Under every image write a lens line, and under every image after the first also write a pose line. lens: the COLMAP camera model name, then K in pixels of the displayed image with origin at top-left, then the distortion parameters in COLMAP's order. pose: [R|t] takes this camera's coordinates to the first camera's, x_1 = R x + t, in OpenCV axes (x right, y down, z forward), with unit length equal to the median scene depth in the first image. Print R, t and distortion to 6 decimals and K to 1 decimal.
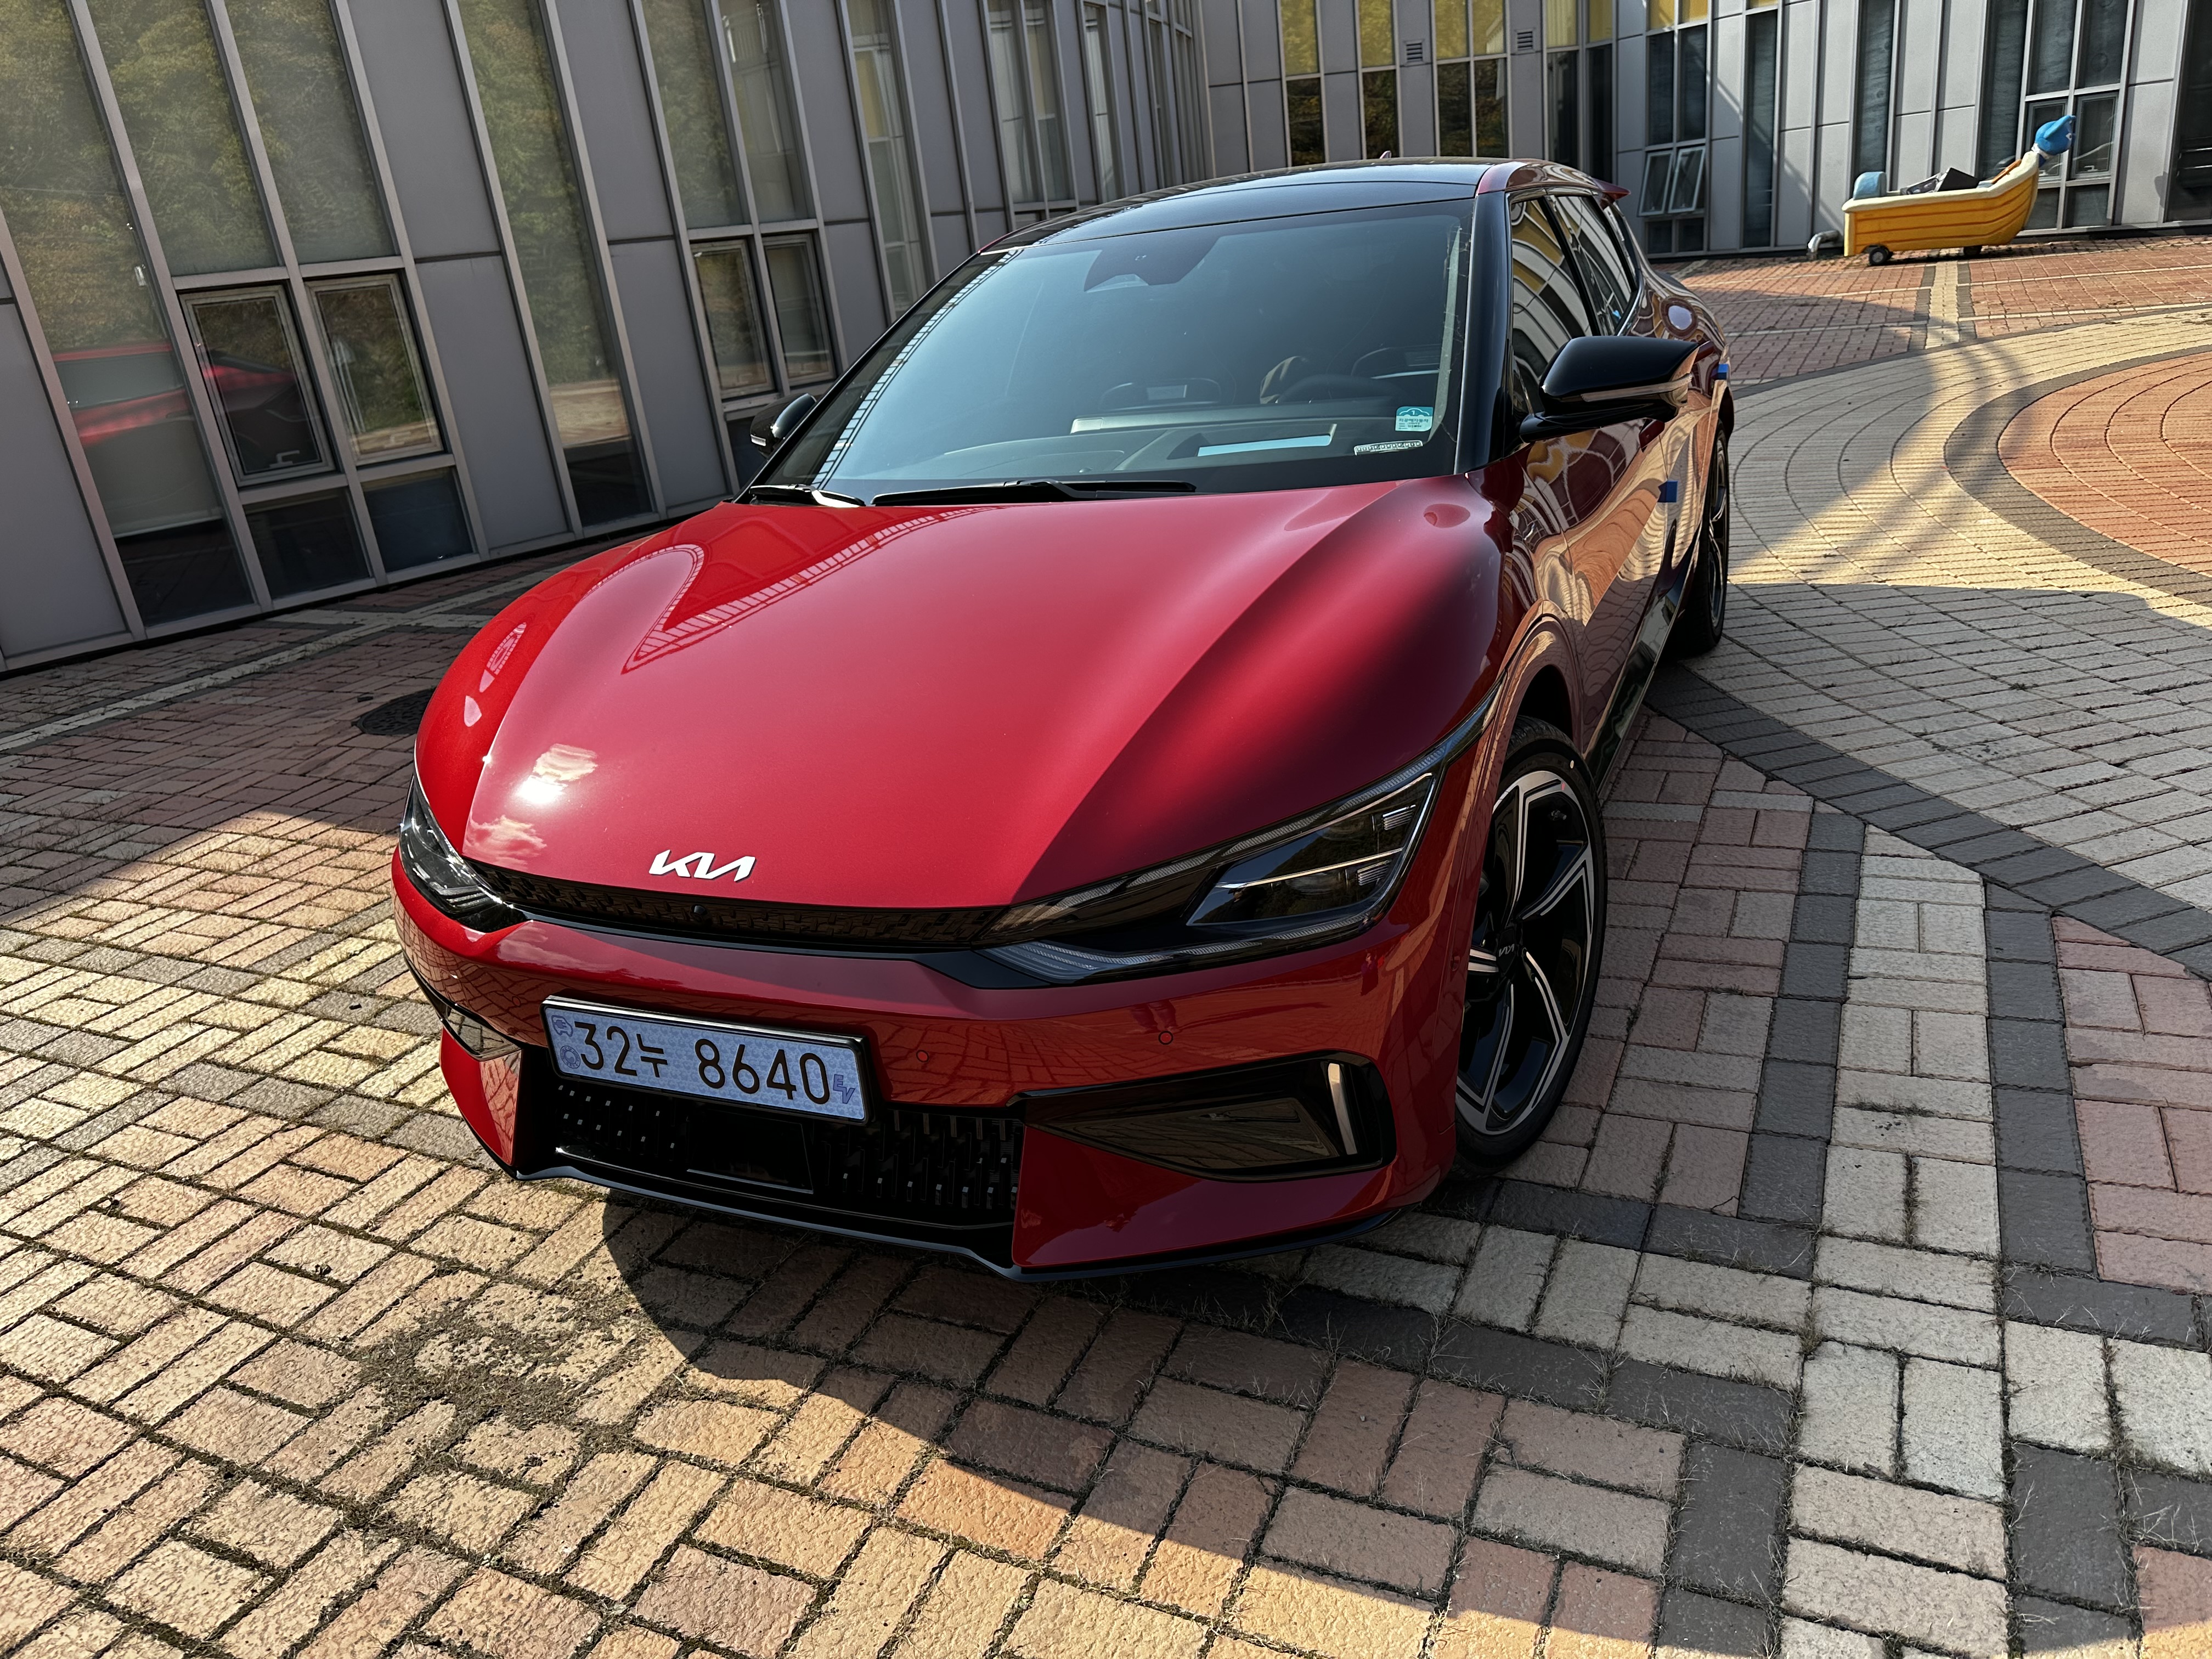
lens RADIAL K [[1583.6, 0, 1106.0], [0, 1583.6, 829.5], [0, 0, 1]] dist [0.028888, -0.063094]
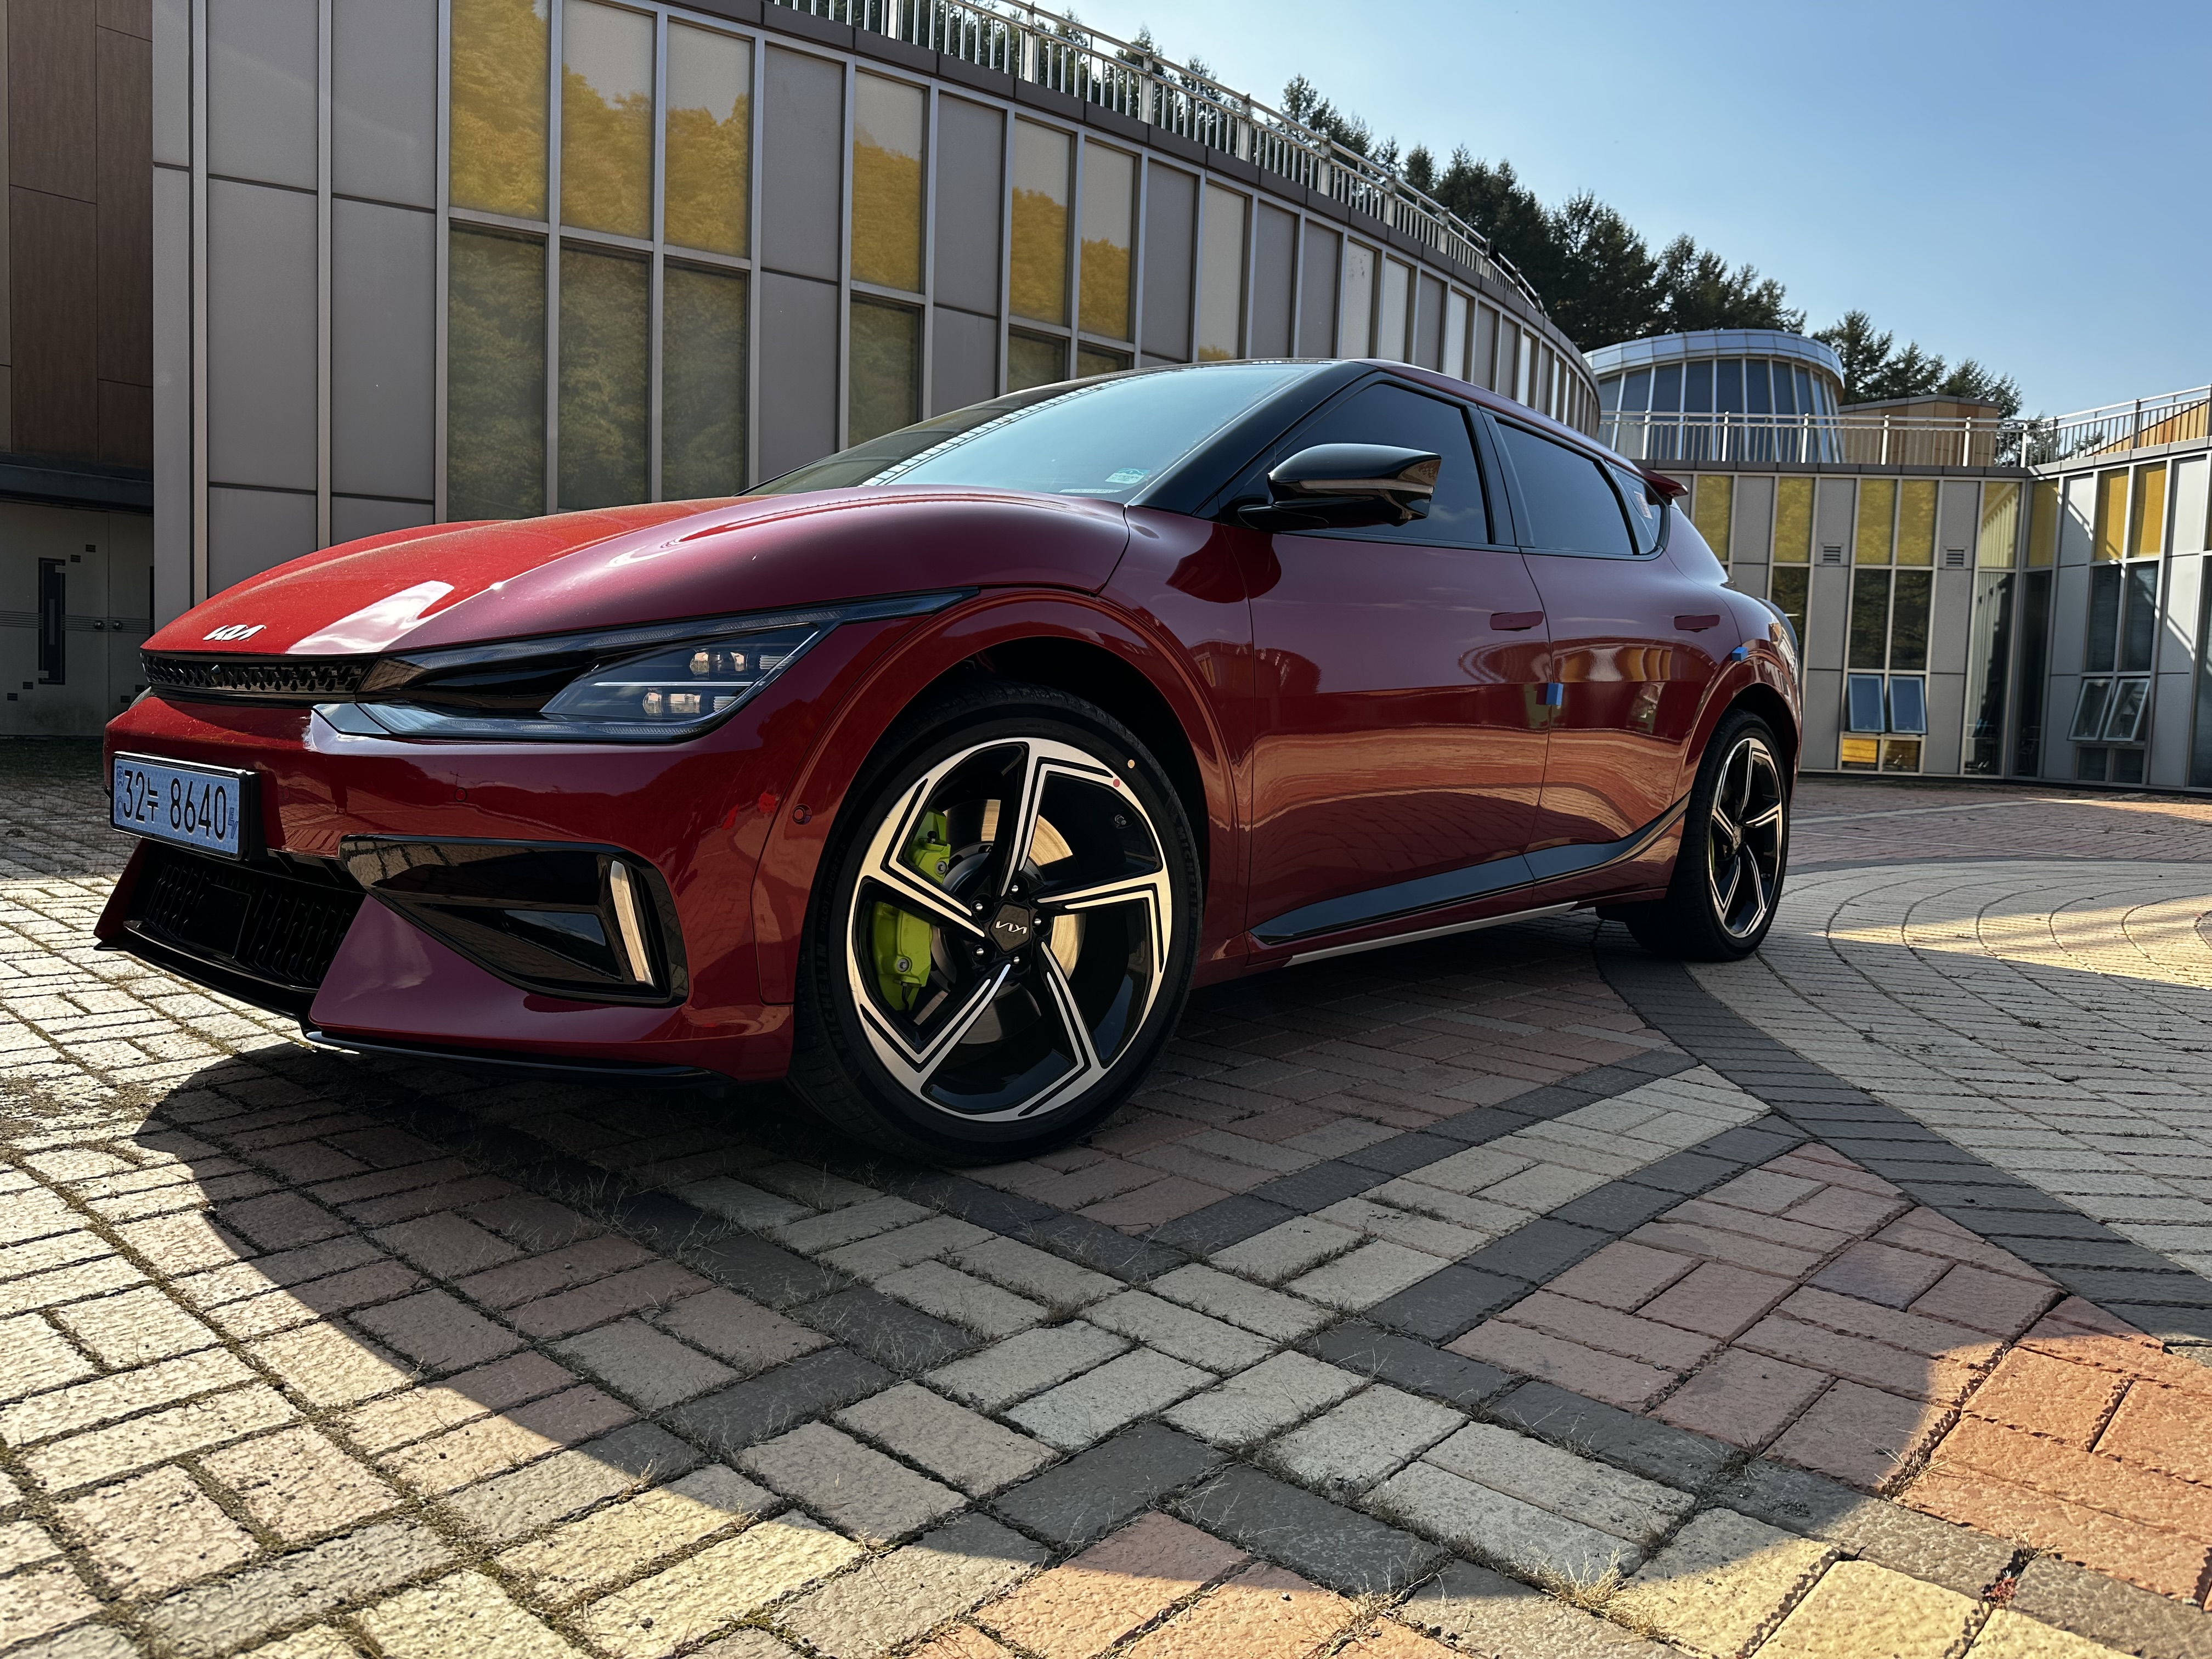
lens RADIAL K [[1560.8, 0, 1106.0], [0, 1560.8, 829.5], [0, 0, 1]] dist [0.049262, -0.063628]
pose [[0.946674, 0.167712, -0.275101, 0.607168], [-0.236101, 0.942100, -0.238126, 0.251110], [0.219236, 0.290379, 0.931459, 0.128188]]
